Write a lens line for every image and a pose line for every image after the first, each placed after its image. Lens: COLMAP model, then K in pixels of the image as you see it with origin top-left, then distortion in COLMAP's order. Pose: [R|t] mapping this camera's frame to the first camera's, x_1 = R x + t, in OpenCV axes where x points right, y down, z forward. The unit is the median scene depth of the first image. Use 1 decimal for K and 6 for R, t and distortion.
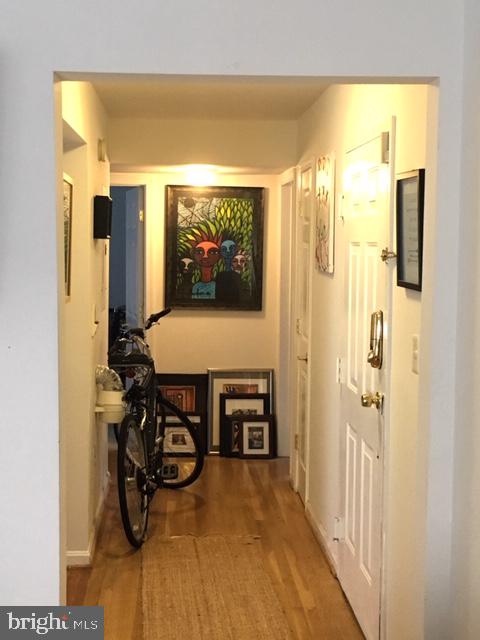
lens RADIAL K [[929.8, 0, 240.0], [0, 929.8, 320.0], [0, 0, 1]] dist [0.026379, 0.014745]
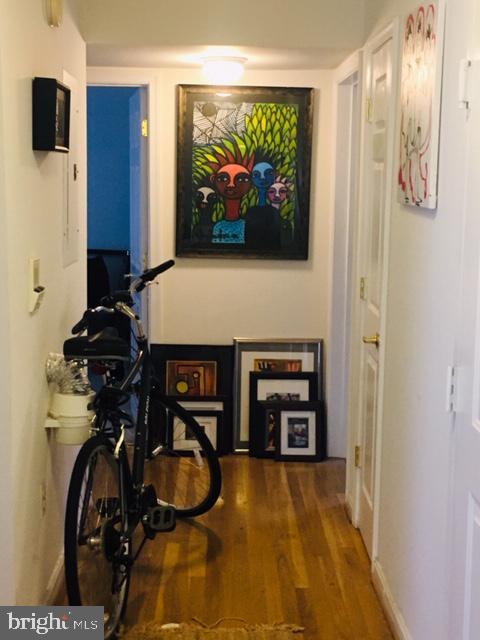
lens RADIAL K [[929.8, 0, 240.0], [0, 929.8, 320.0], [0, 0, 1]] dist [0.026379, 0.014745]
pose [[0.998886, 0.009365, -0.046251, 0.004331], [-0.006089, 0.997496, 0.070464, -0.014311], [0.046795, -0.070104, 0.996442, 0.269294]]
